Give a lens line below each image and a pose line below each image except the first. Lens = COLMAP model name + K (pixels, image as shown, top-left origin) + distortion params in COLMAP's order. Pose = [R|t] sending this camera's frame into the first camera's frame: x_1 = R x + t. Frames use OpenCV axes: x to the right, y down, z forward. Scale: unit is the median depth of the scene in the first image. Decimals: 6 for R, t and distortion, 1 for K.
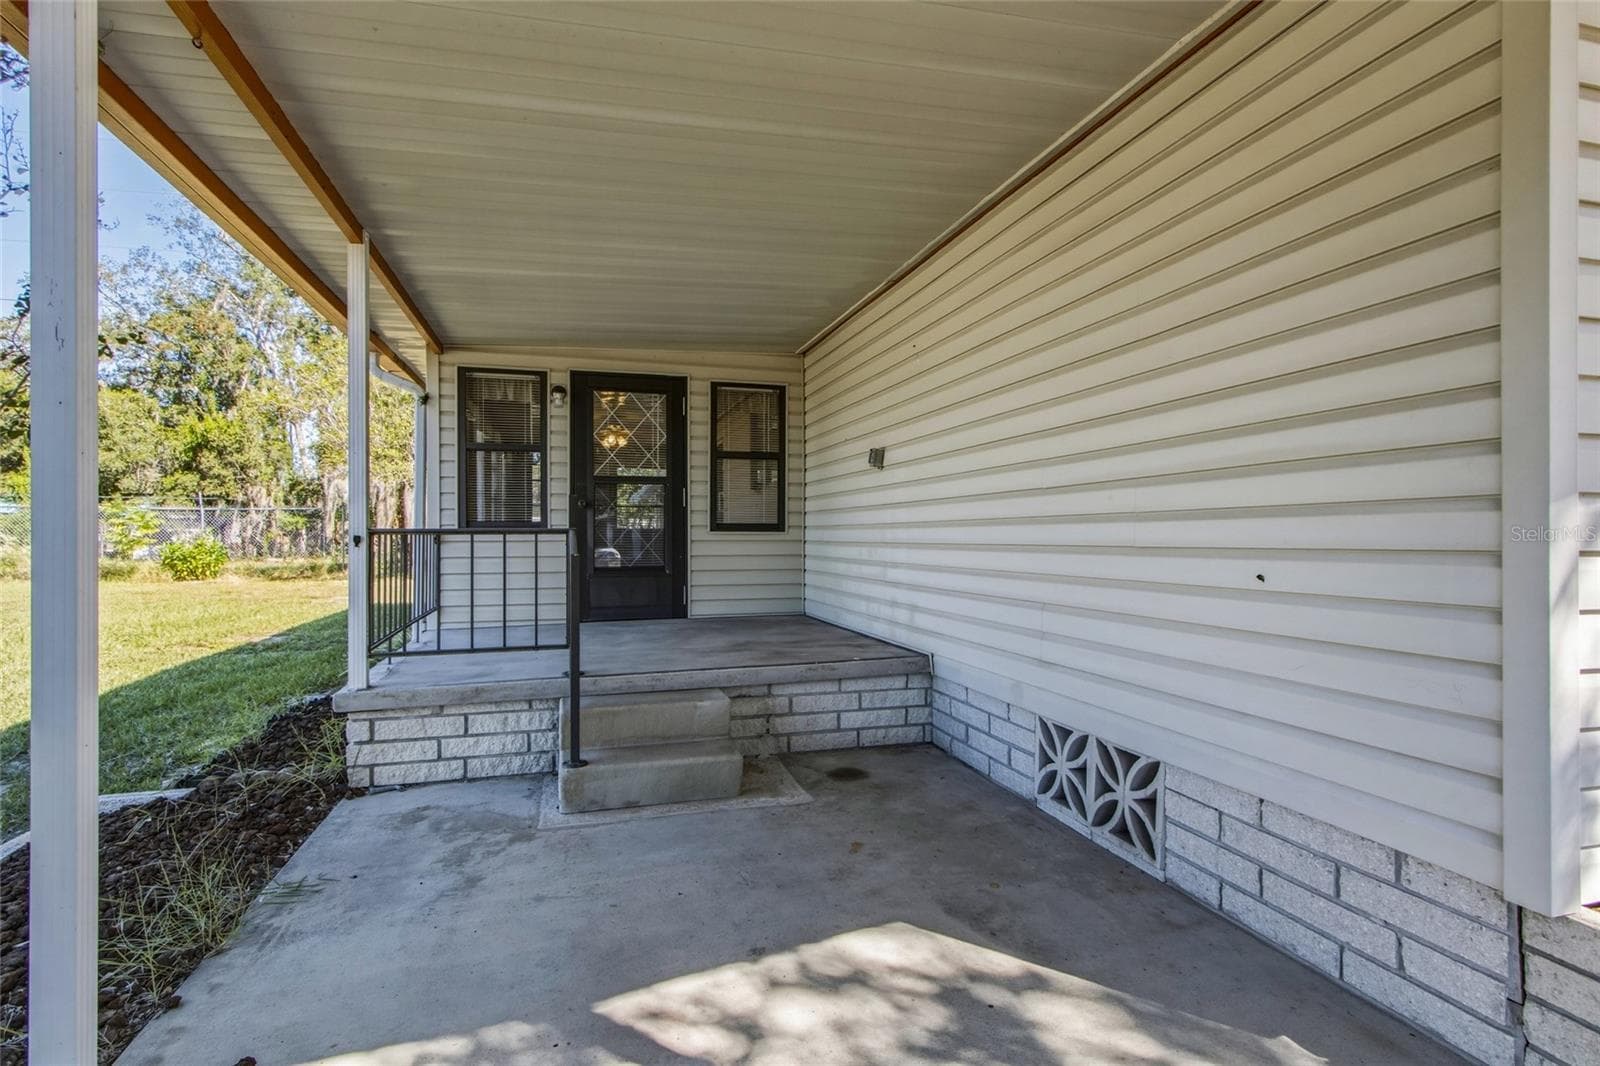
lens RADIAL K [[777.7, 0, 776.2], [0, 777.7, 513.8], [0, 0, 1]] dist [-0.002218, -0.000357]
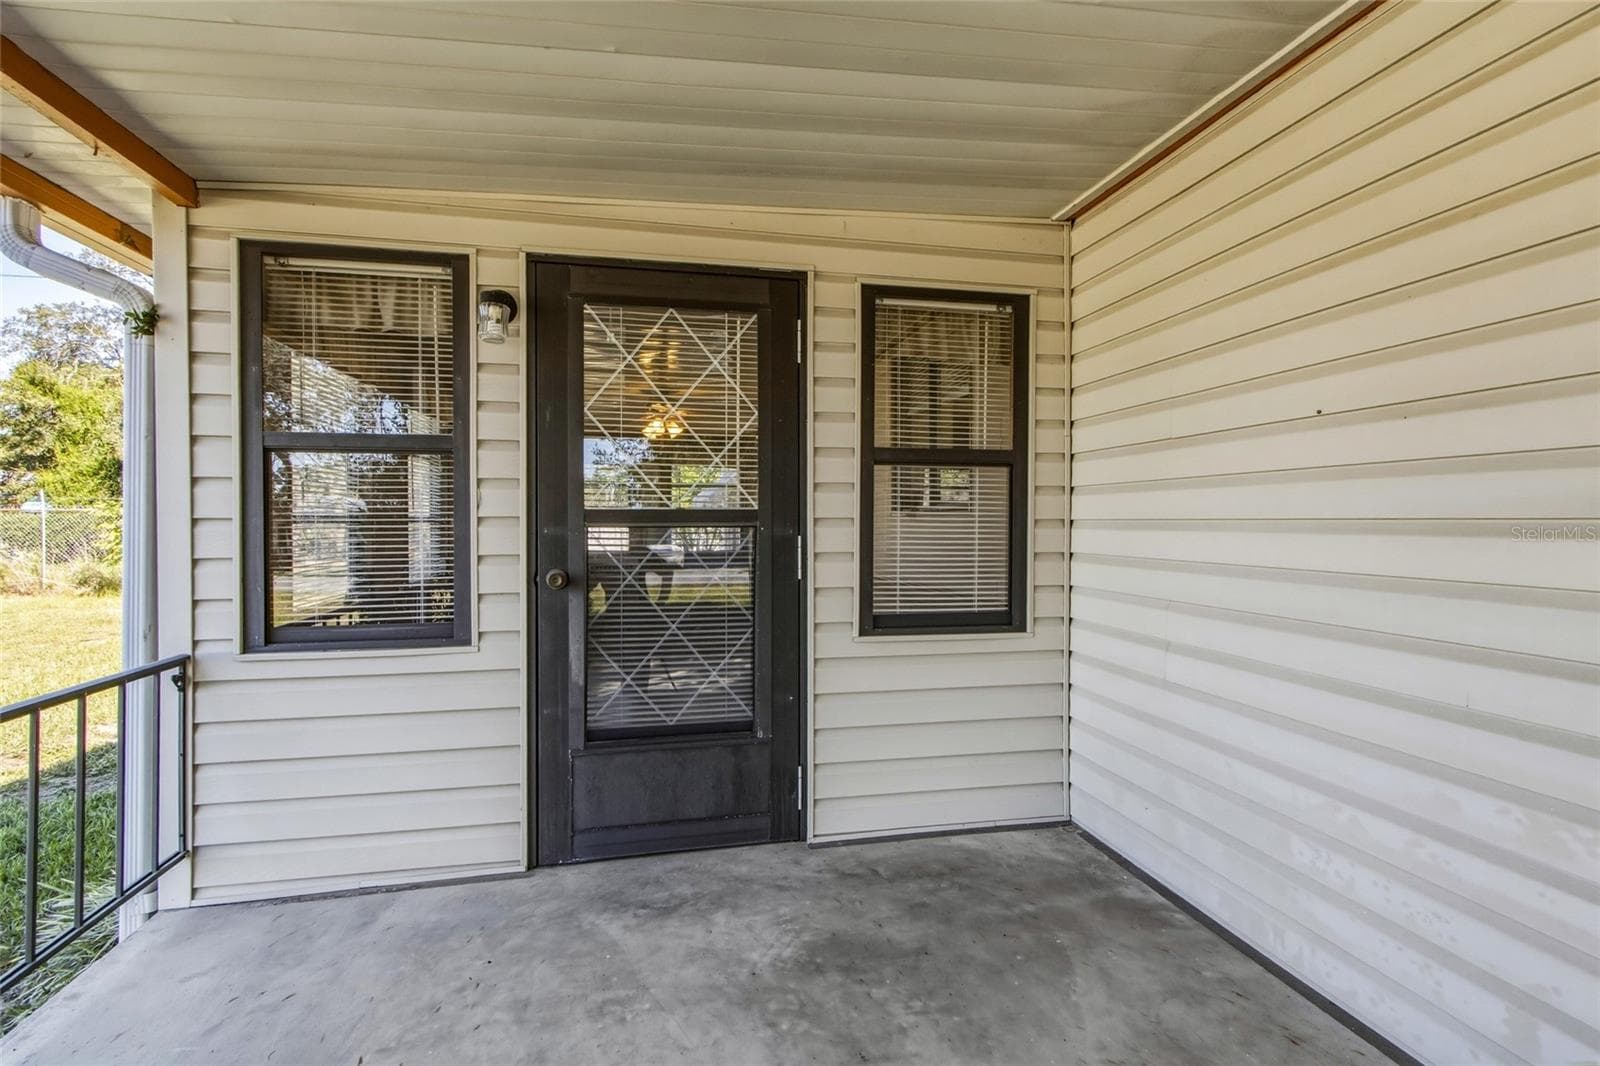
lens RADIAL K [[777.7, 0, 776.2], [0, 777.7, 513.8], [0, 0, 1]] dist [-0.002218, -0.000357]
pose [[0.996996, 0.000834, -0.077453, -0.101510], [0.000220, 0.999908, 0.013597, -0.052310], [0.077457, -0.013574, 0.996903, 0.595247]]
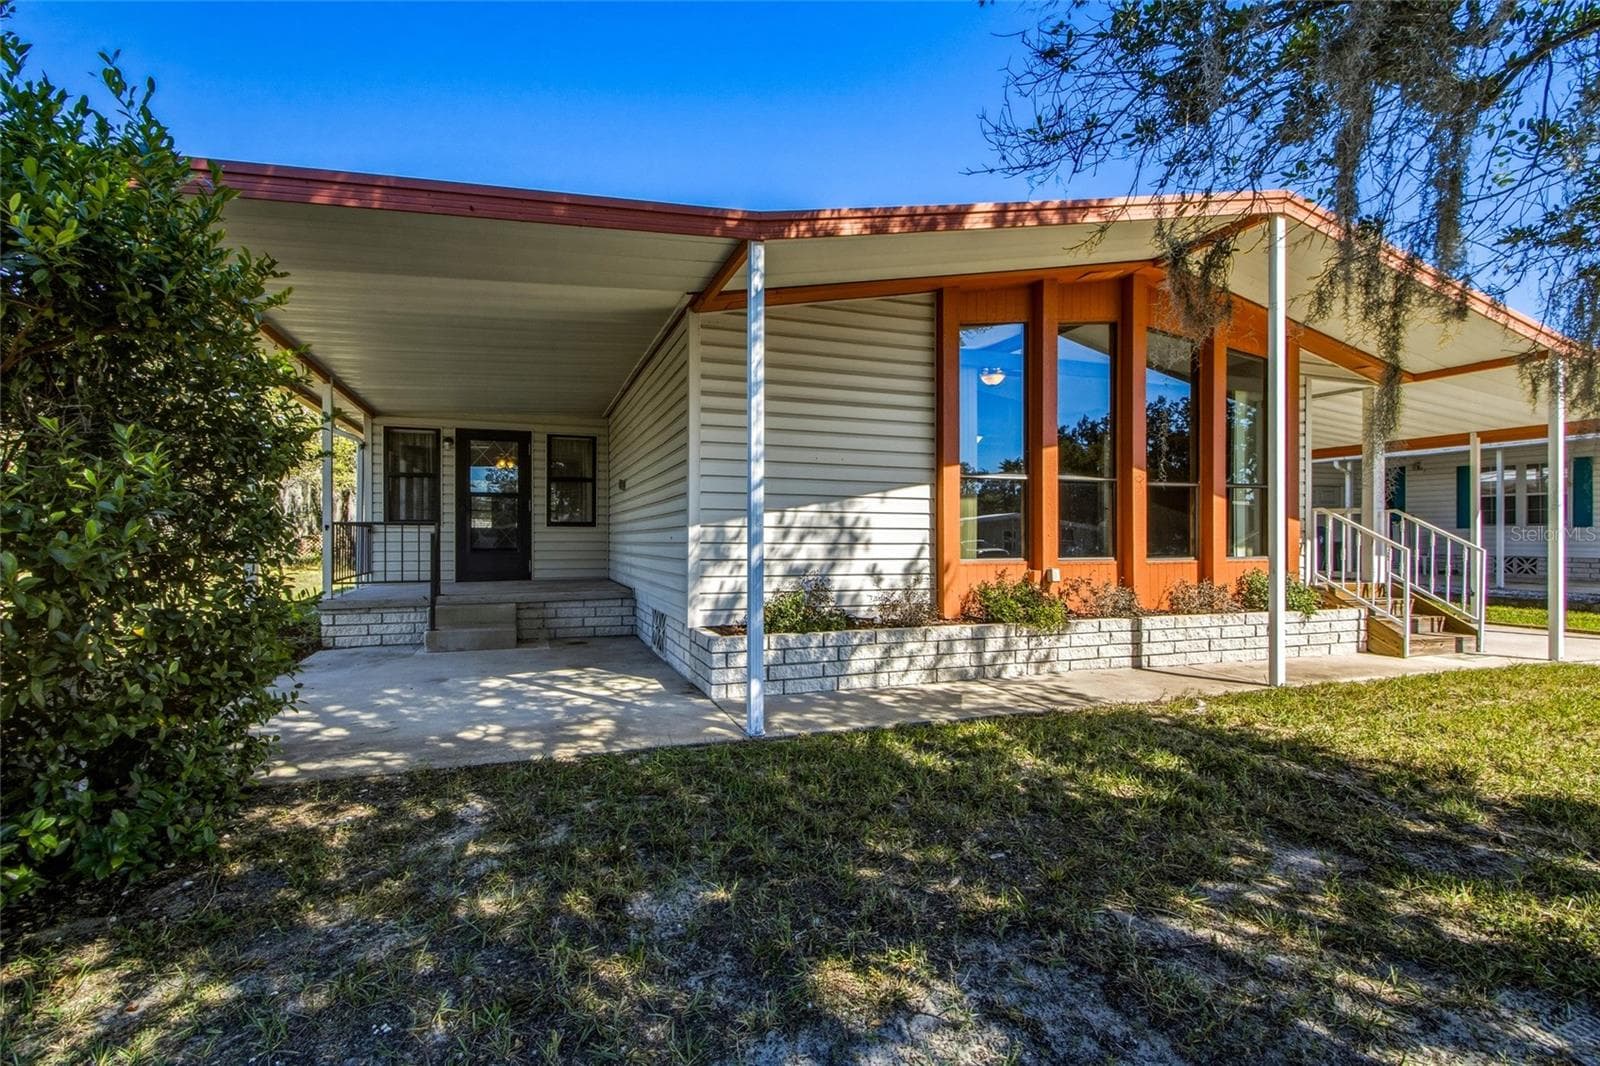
lens RADIAL K [[729.2, 0, 766.6], [0, 729.2, 523.7], [0, 0, 1]] dist [0.003073, 0.000272]
pose [[0.997398, 0.001837, 0.072068, 0.274259], [-0.002378, 0.999970, 0.007415, 0.004141], [-0.072052, -0.007567, 0.997372, -0.573204]]
